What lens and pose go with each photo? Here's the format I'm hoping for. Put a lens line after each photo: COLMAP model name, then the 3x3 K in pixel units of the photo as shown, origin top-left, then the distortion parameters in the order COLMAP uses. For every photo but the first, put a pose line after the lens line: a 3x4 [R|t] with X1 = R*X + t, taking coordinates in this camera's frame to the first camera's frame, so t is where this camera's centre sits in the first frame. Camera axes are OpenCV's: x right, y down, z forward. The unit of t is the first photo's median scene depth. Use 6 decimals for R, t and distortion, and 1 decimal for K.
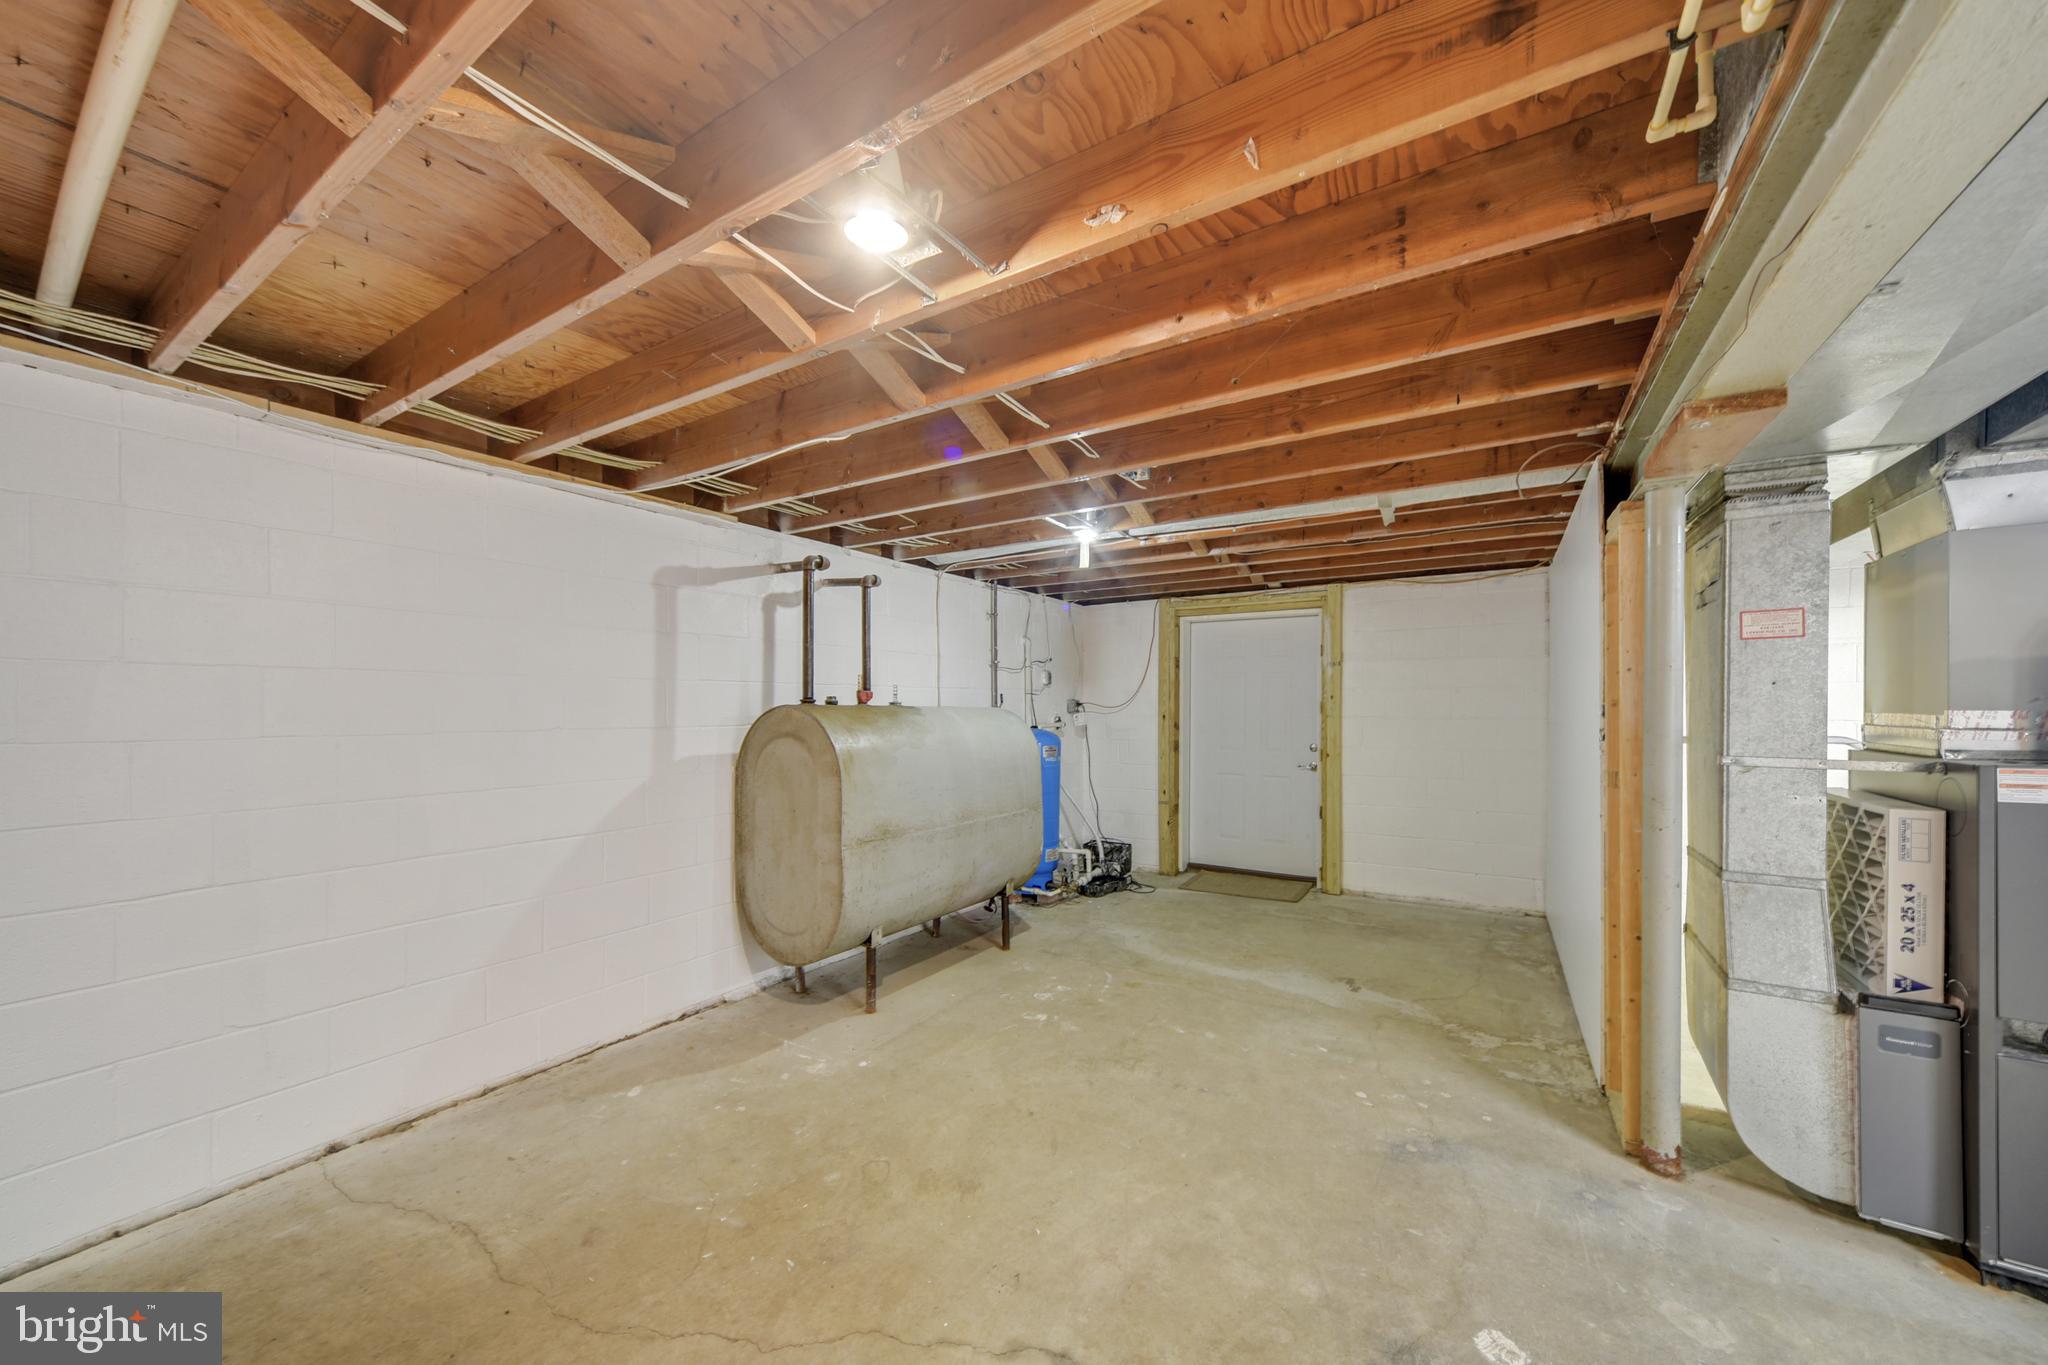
lens RADIAL K [[716.6, 0, 1028.9], [0, 716.6, 676.5], [0, 0, 1]] dist [-0.000200, 0.000208]
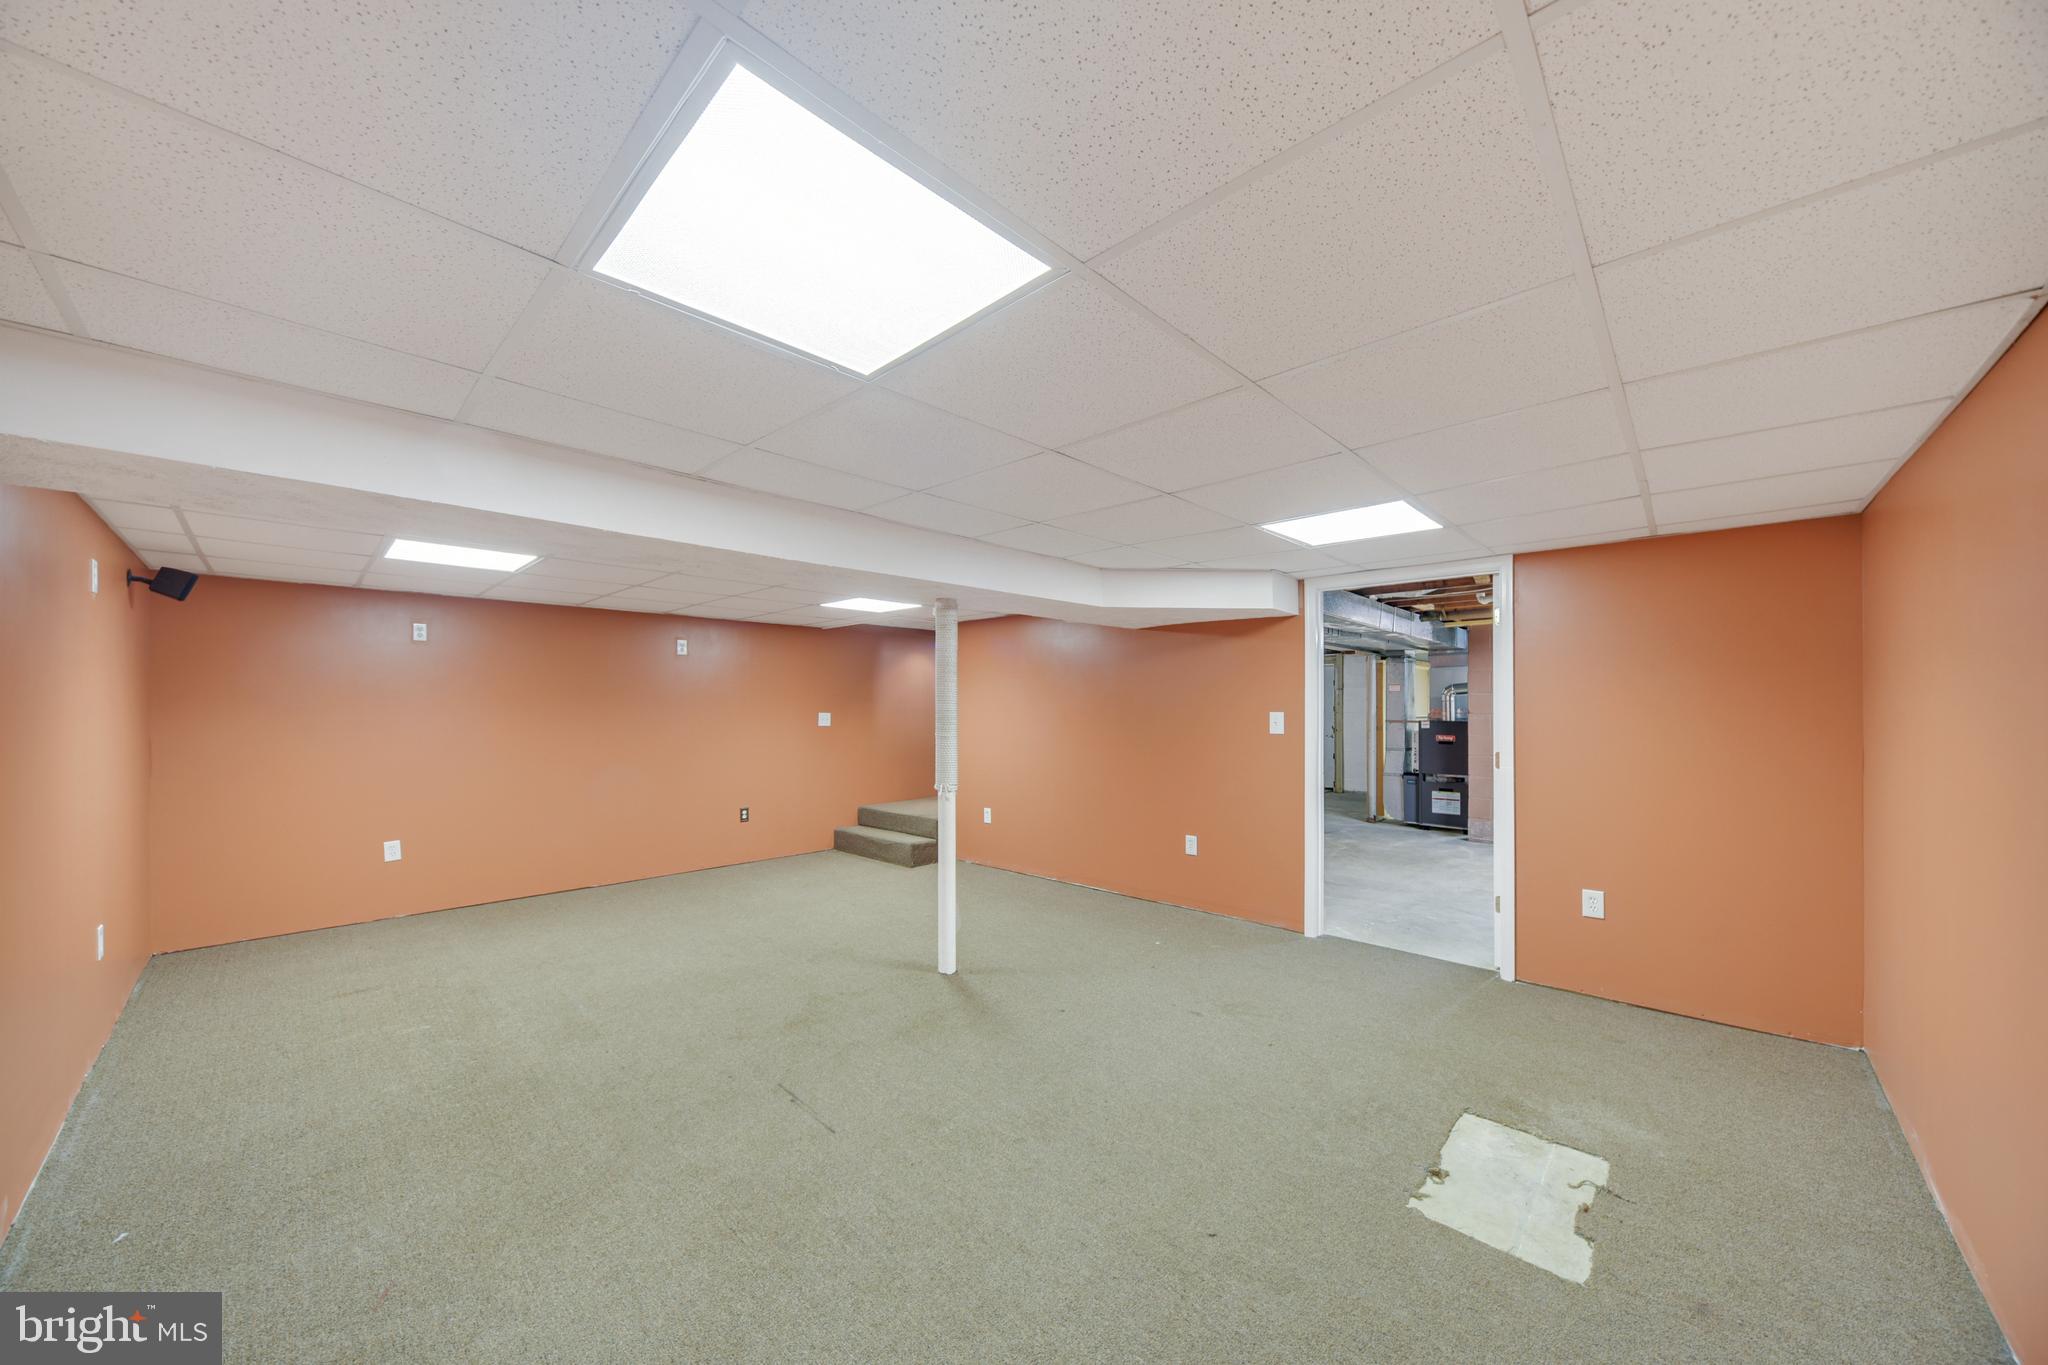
lens RADIAL K [[695.9, 0, 1013.0], [0, 695.9, 687.3], [0, 0, 1]] dist [0.001528, 0.000057]
pose [[0.976791, 0.003915, -0.214157, -0.149986], [-0.001545, 0.999936, 0.011232, -0.067839], [0.214187, -0.010640, 0.976735, -1.983683]]
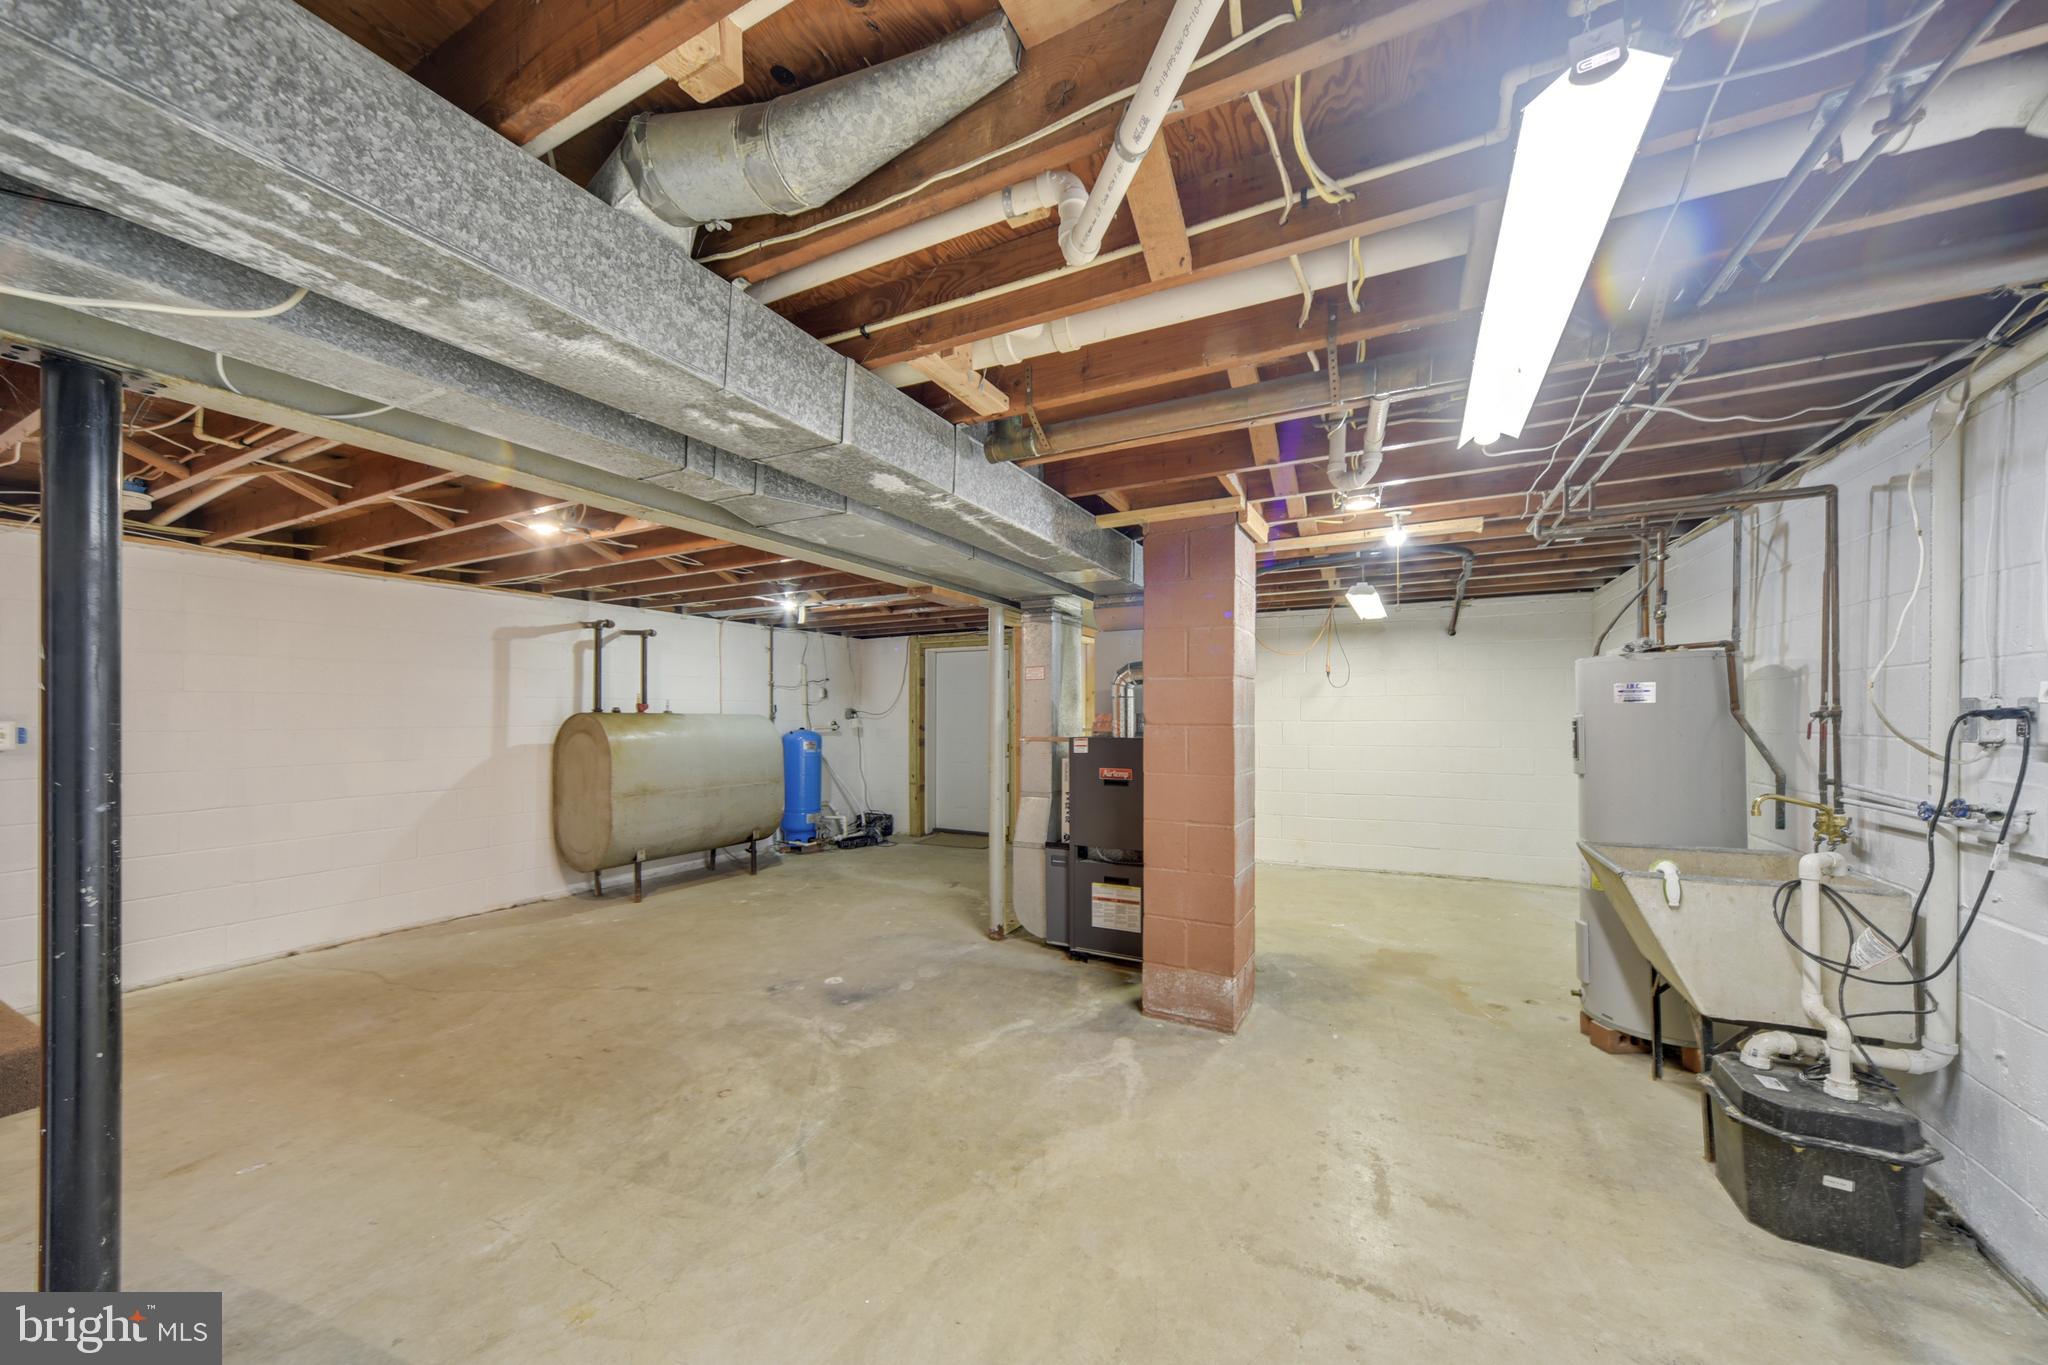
lens RADIAL K [[695.9, 0, 1013.0], [0, 695.9, 687.3], [0, 0, 1]] dist [0.001528, 0.000057]
pose [[0.996604, 0.001674, 0.082330, 0.469442], [-0.001841, 0.999996, 0.001960, -0.020838], [-0.082326, -0.002105, 0.996603, -0.604690]]
